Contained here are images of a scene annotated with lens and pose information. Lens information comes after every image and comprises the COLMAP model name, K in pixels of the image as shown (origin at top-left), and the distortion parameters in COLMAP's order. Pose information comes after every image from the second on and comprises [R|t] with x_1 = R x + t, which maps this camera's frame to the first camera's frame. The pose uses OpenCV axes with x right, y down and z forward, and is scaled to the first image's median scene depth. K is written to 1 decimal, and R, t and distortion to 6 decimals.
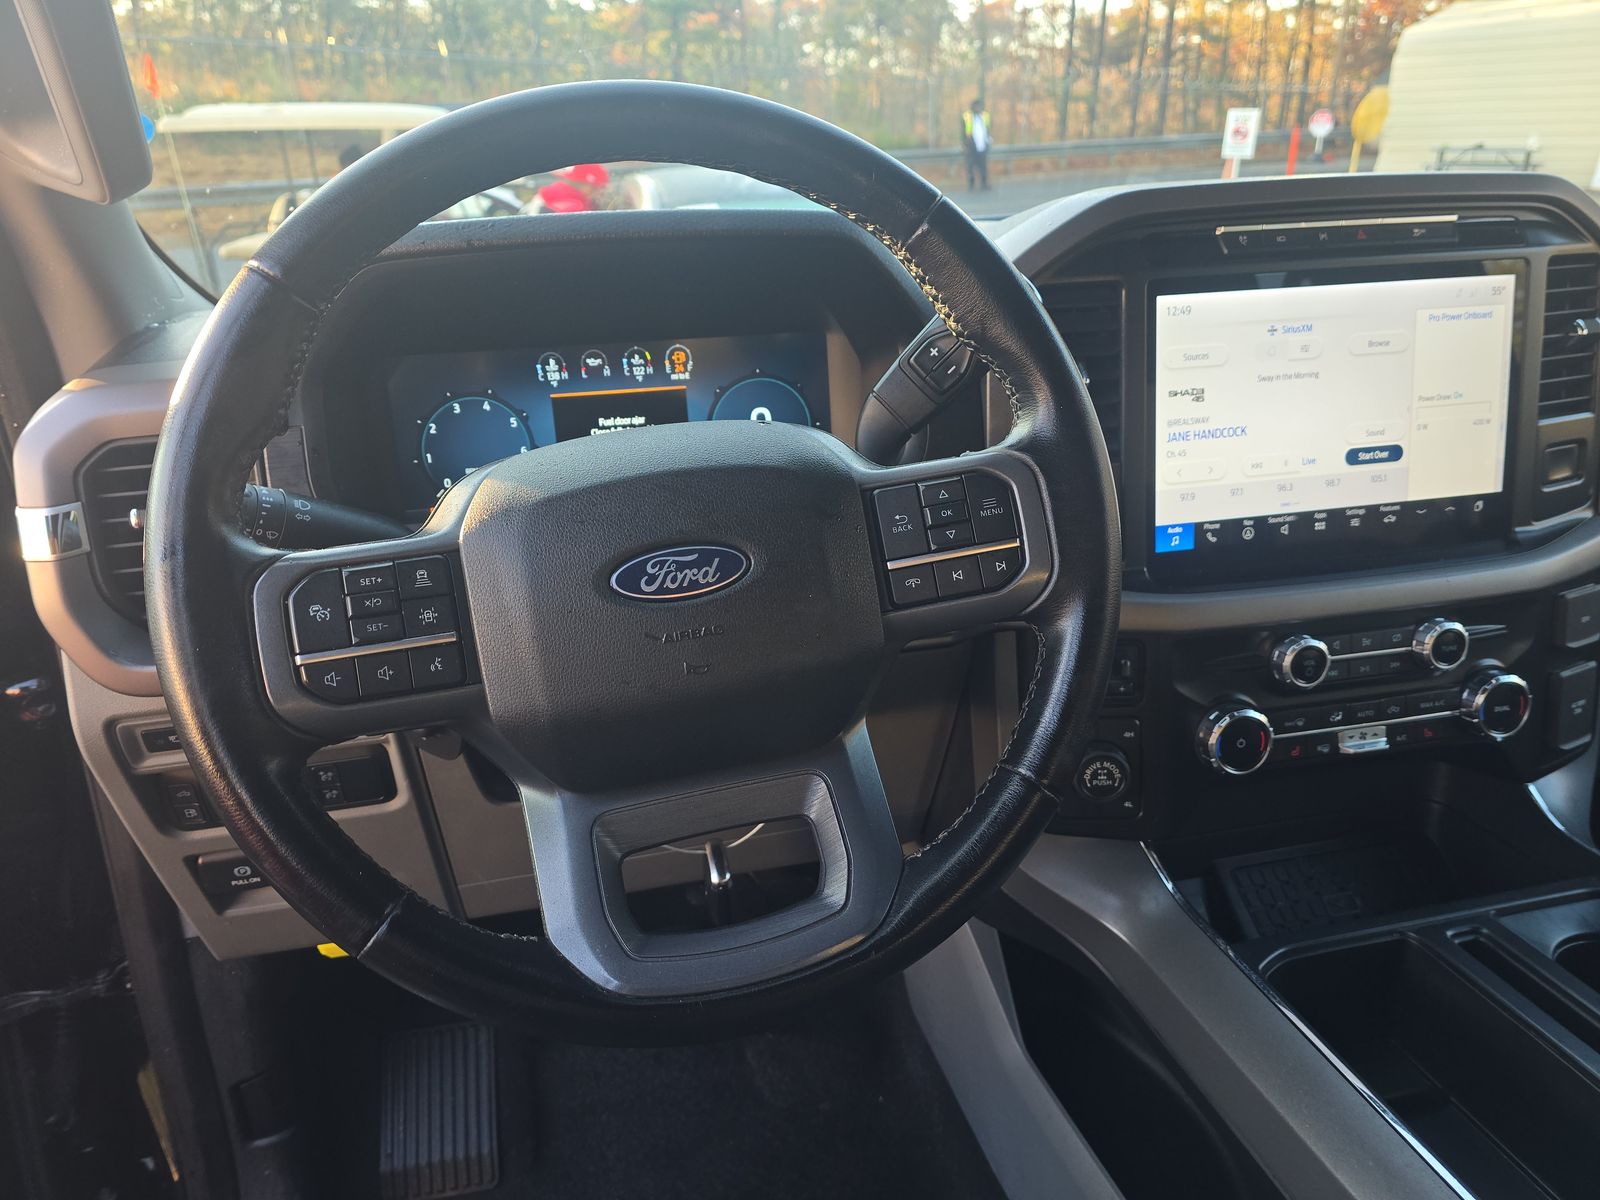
lens RADIAL K [[1067.8, 0, 791.3], [0, 1067.8, 606.2], [0, 0, 1]] dist [0.053095, -0.057945]
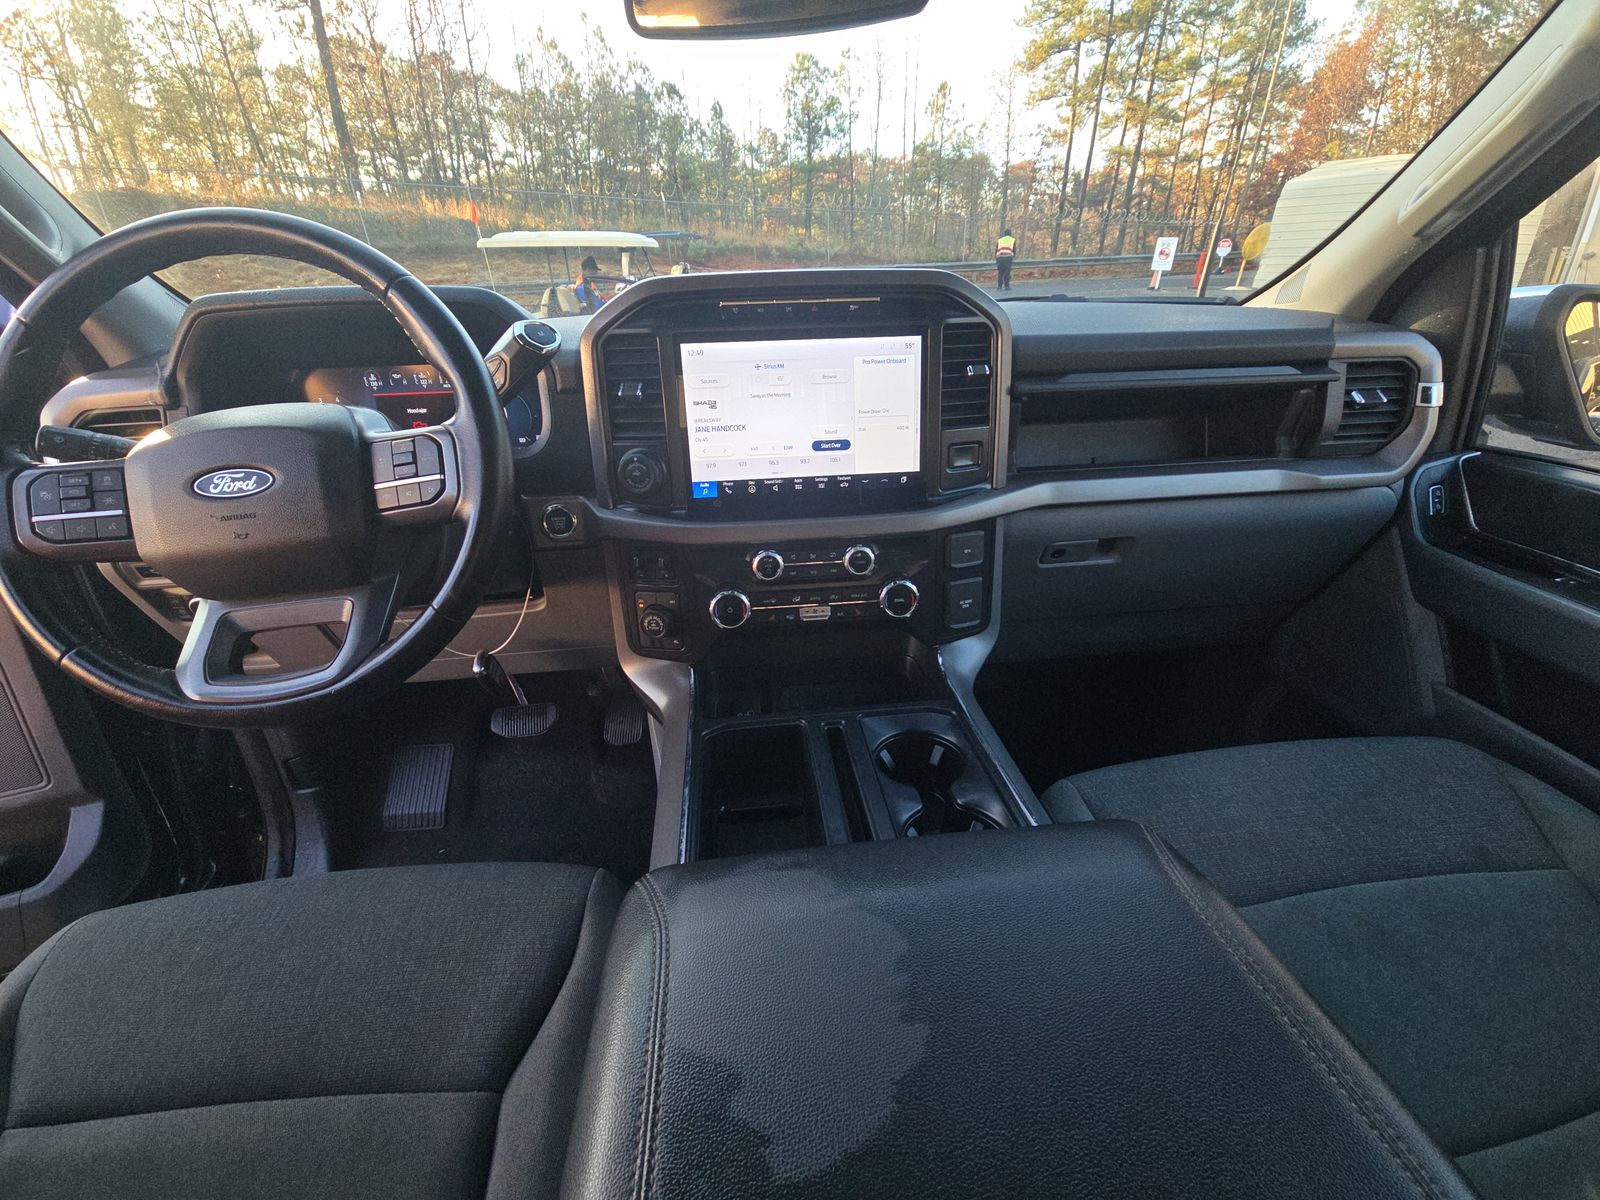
lens RADIAL K [[637.4, 0, 801.0], [0, 637.4, 609.0], [0, 0, 1]] dist [0.000464, 0.000184]
pose [[0.993695, 0.058980, -0.095350, 0.599612], [-0.049388, 0.993760, 0.100009, 0.015731], [0.100654, -0.094669, 0.990407, -0.010522]]
